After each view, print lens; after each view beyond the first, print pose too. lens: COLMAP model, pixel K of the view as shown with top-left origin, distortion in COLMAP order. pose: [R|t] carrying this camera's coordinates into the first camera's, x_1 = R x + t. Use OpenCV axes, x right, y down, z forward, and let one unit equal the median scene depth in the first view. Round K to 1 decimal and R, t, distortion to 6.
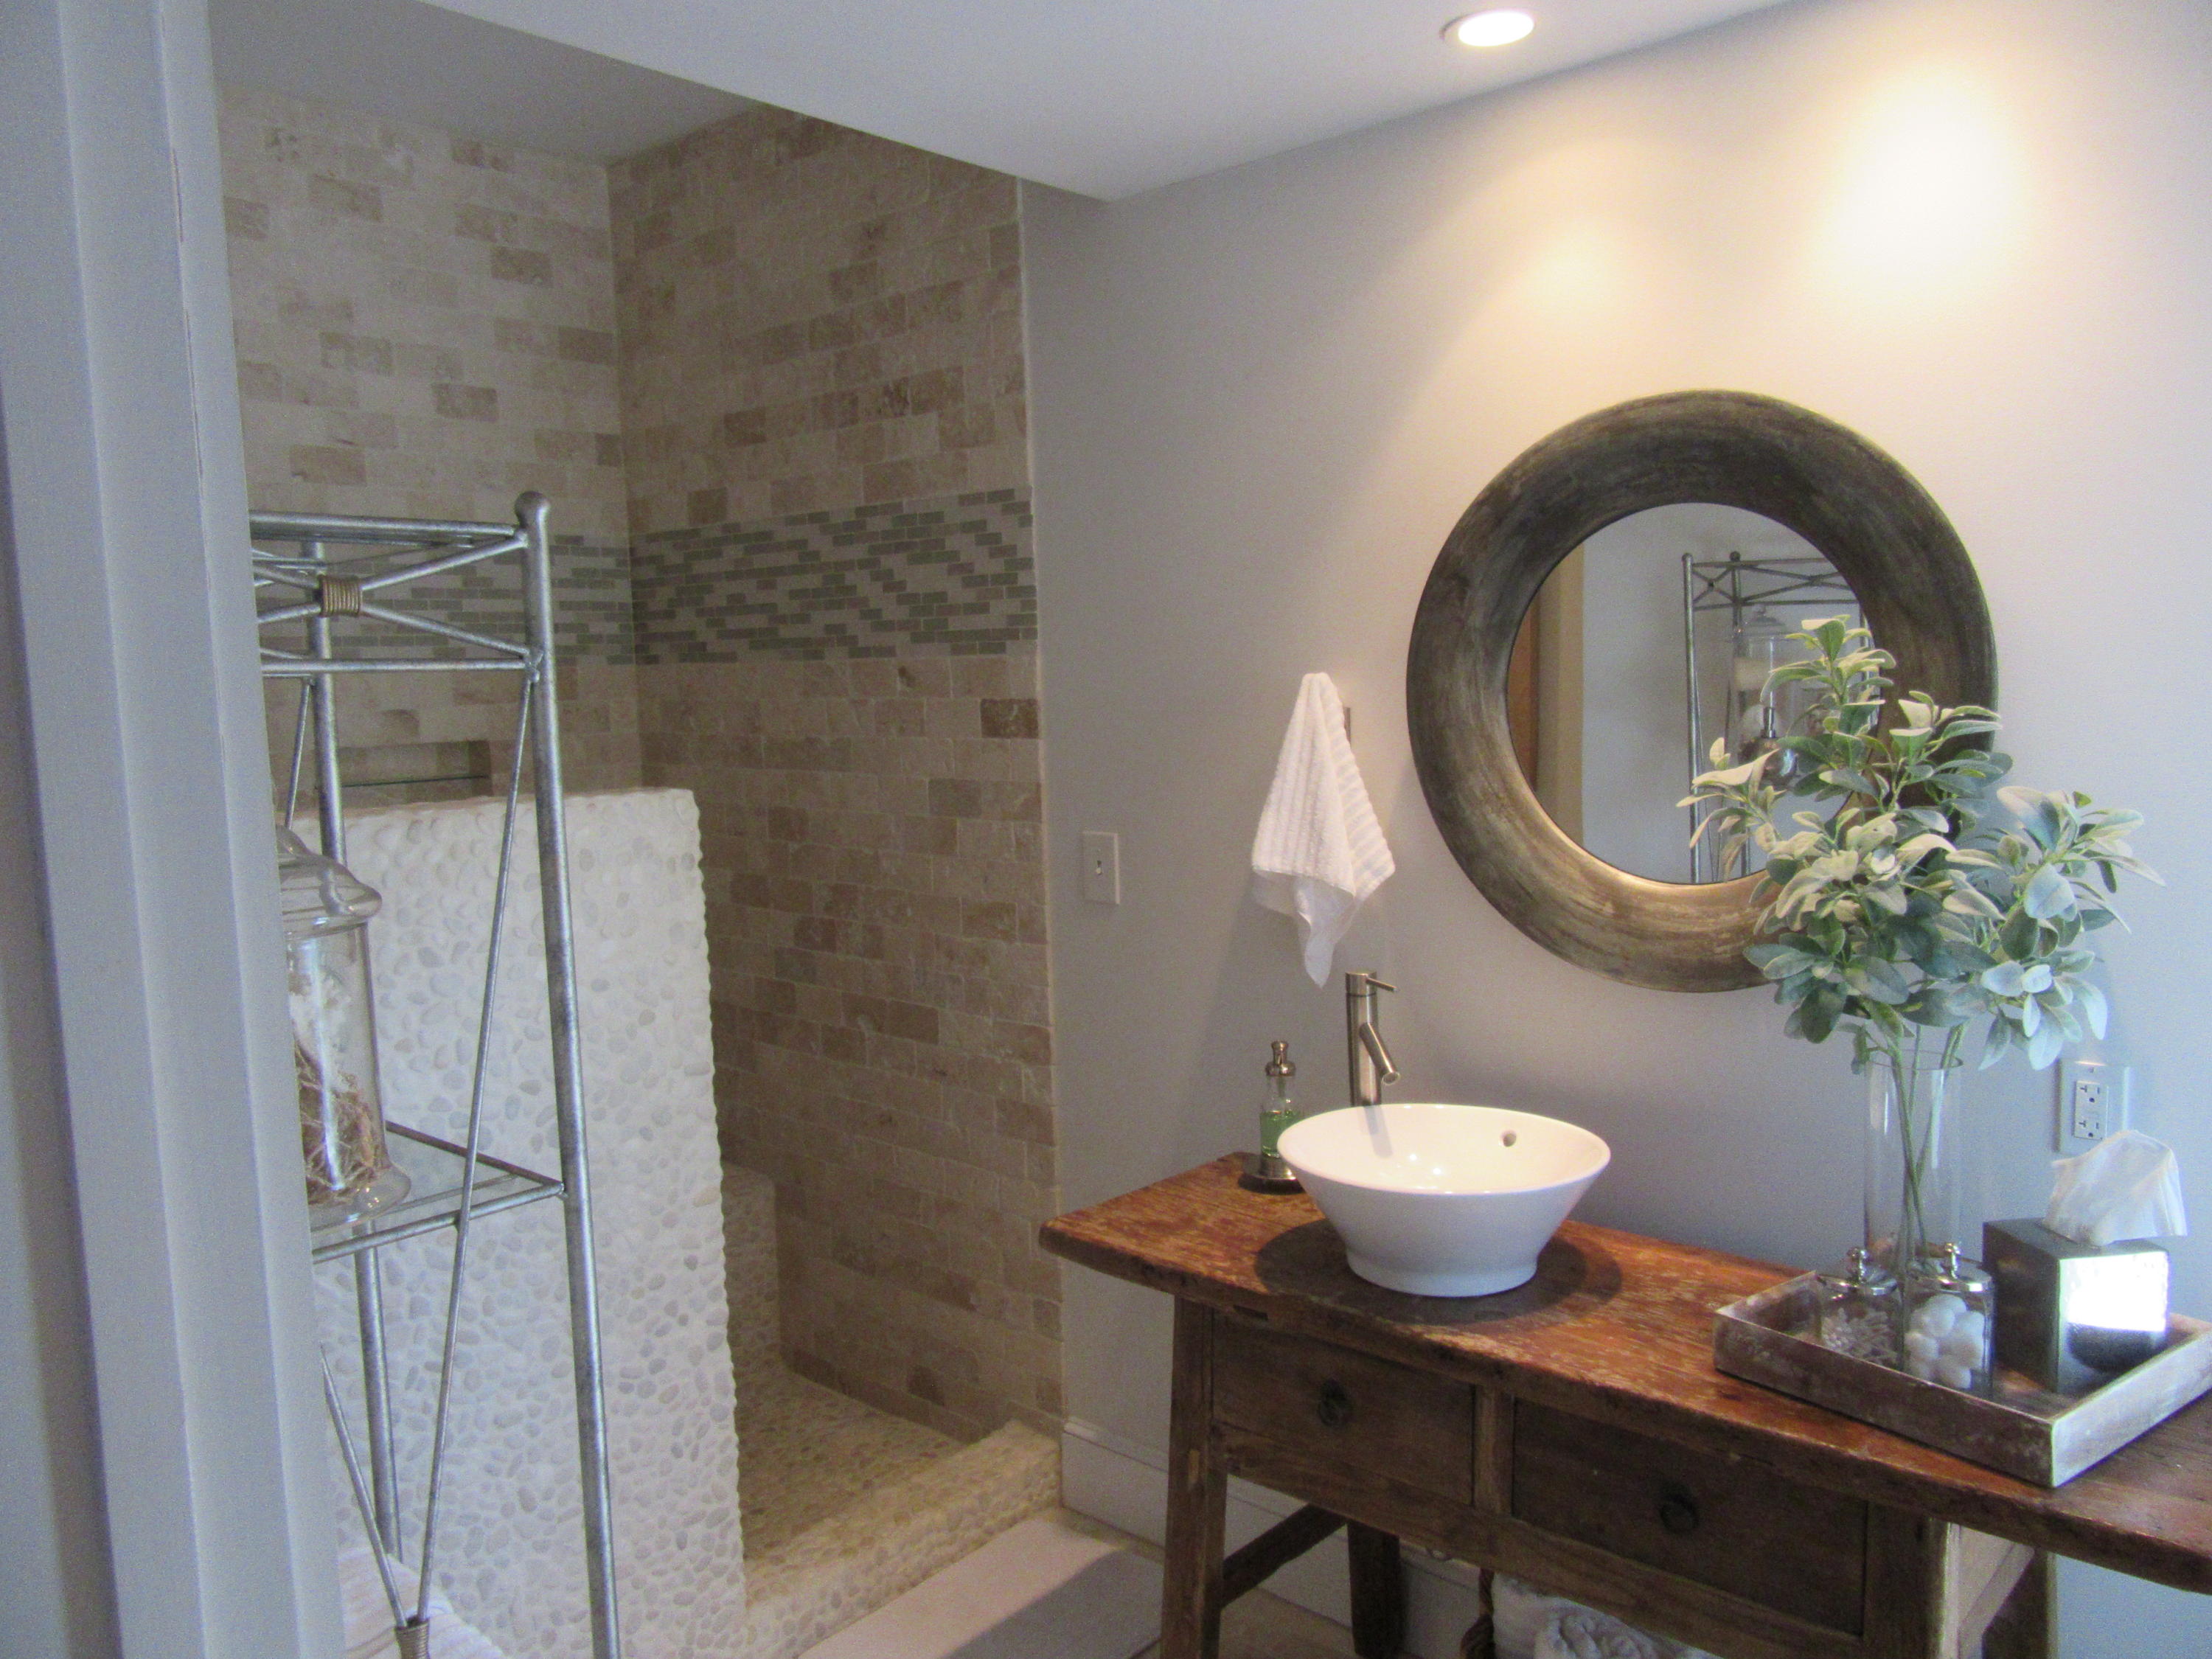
lens RADIAL K [[1625.9, 0, 1103.7], [0, 1625.9, 839.4], [0, 0, 1]] dist [-0.017618, 0.010418]
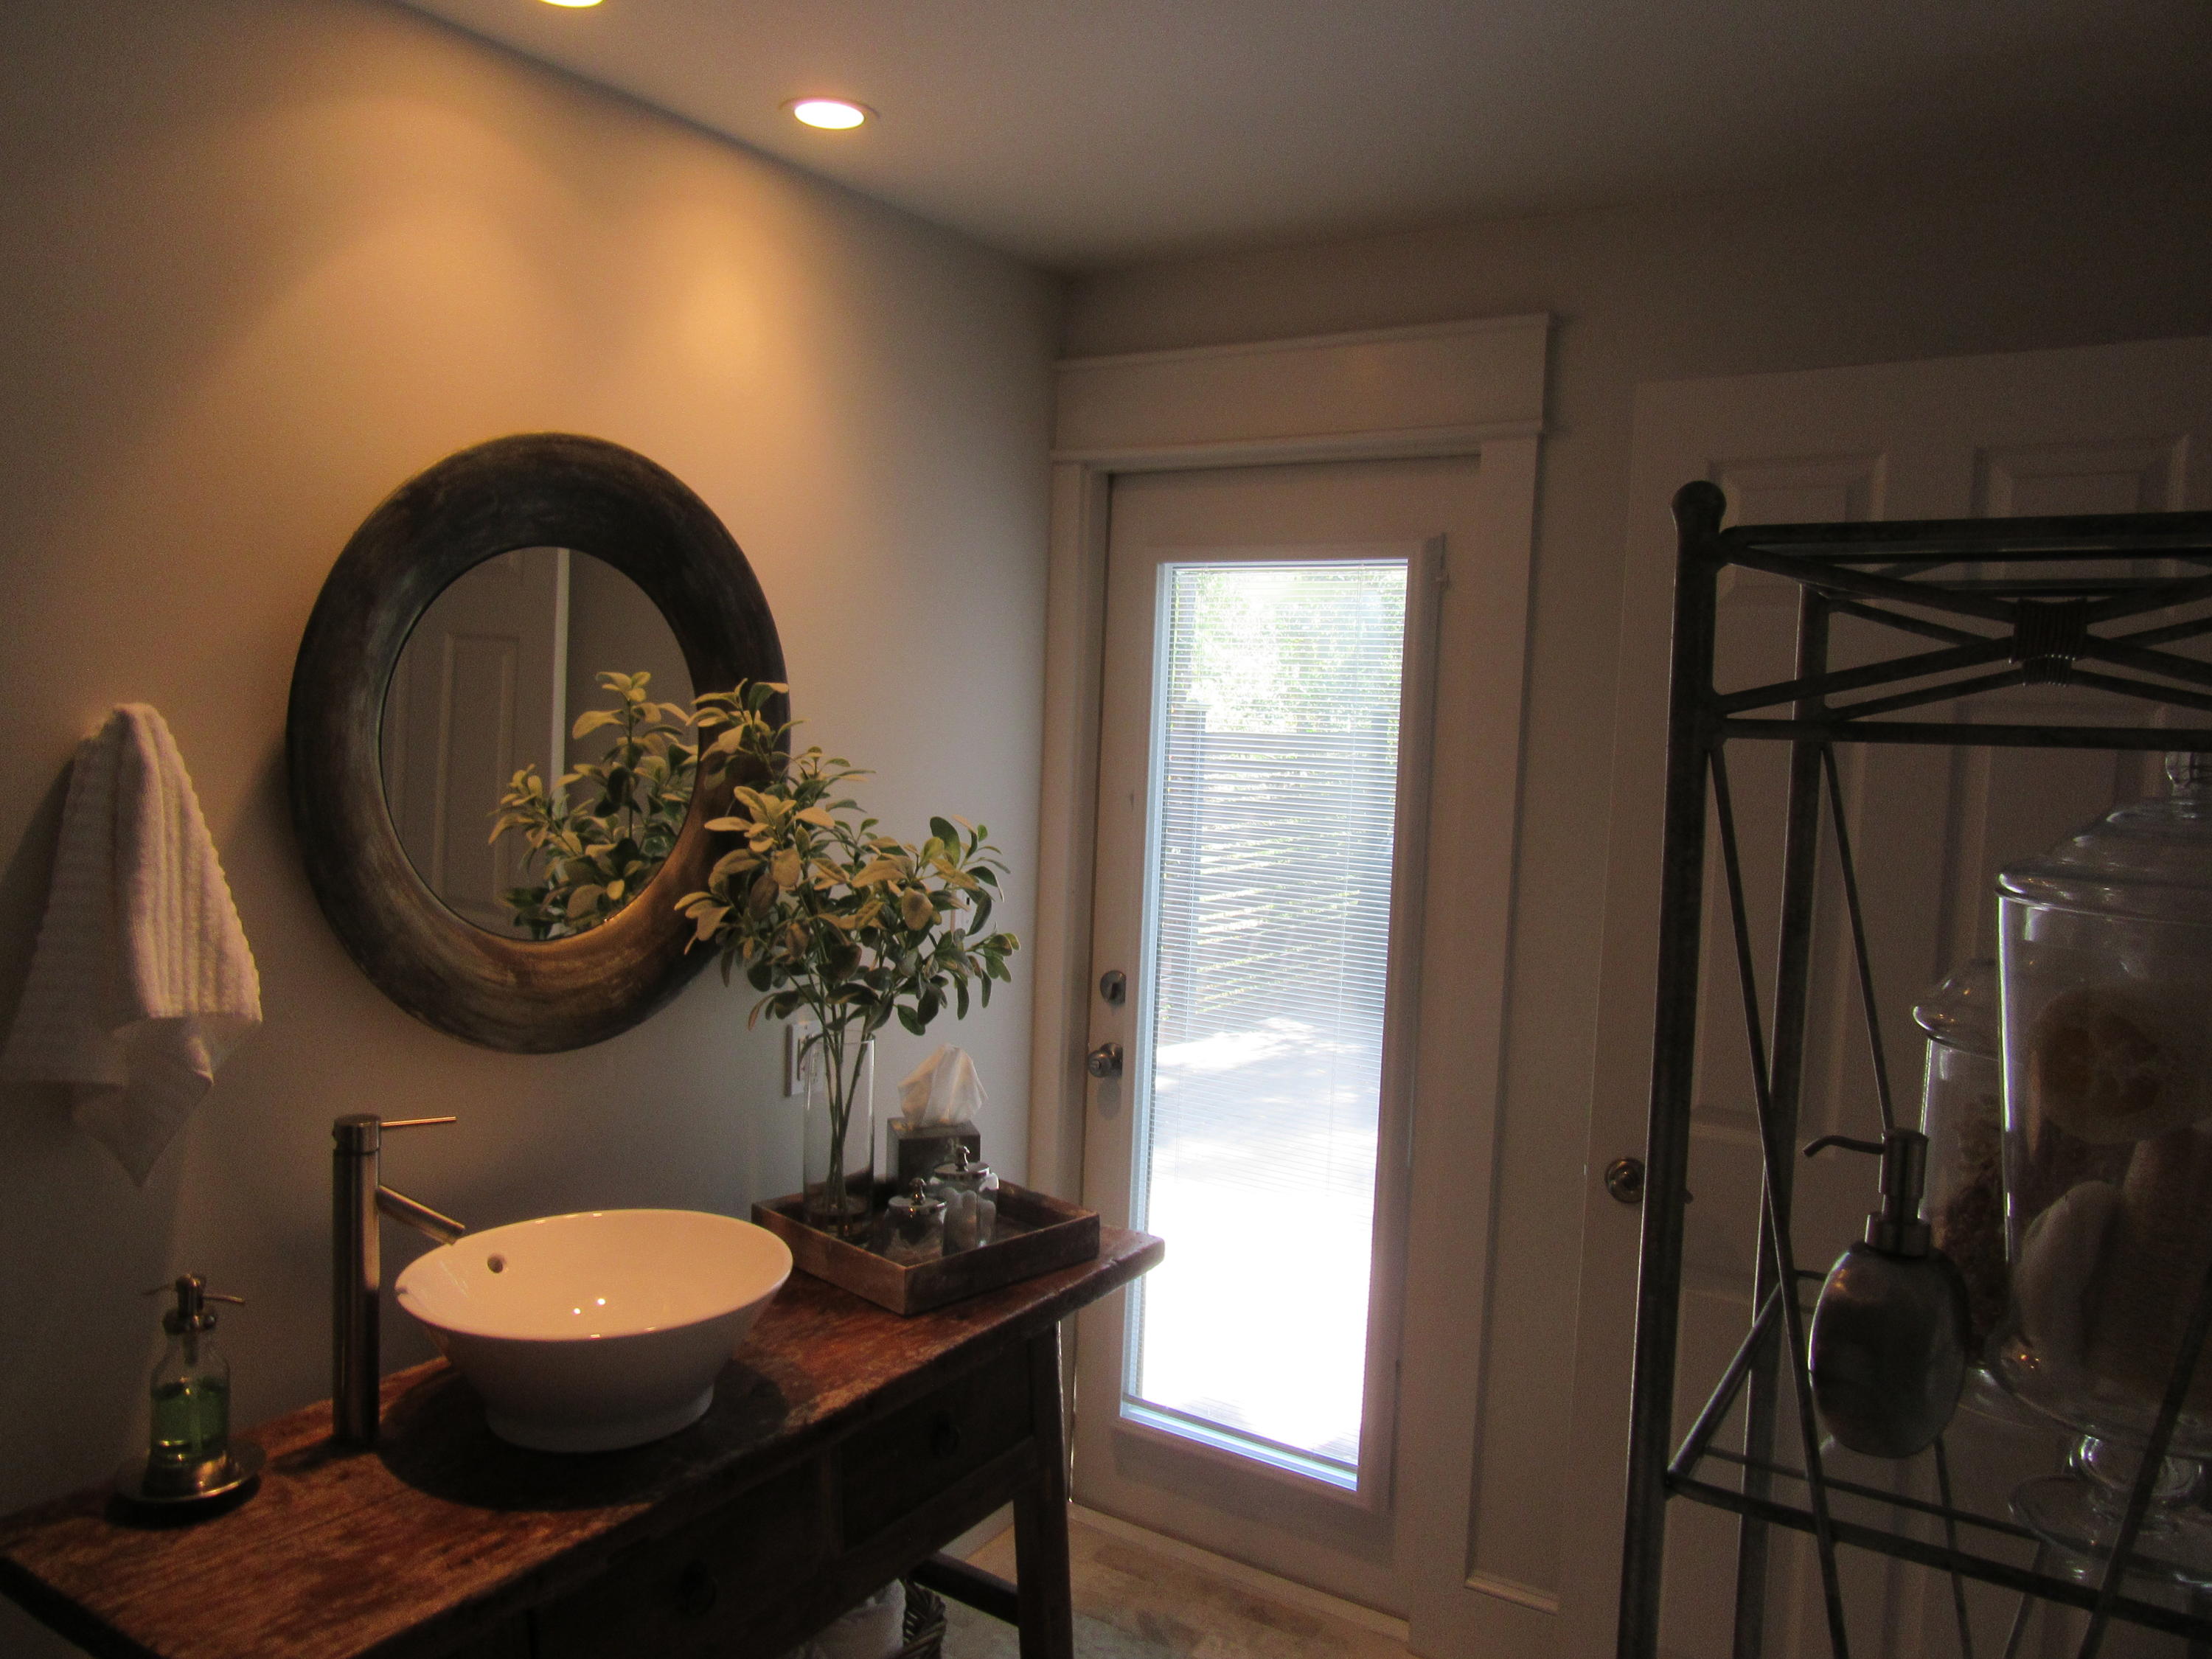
lens RADIAL K [[1625.9, 0, 1103.7], [0, 1625.9, 839.4], [0, 0, 1]] dist [-0.017618, 0.010418]
pose [[-0.175196, -0.055719, 0.982956, -0.632474], [0.066820, 0.995422, 0.068335, -0.074319], [-0.982263, 0.077653, -0.170671, 0.817434]]
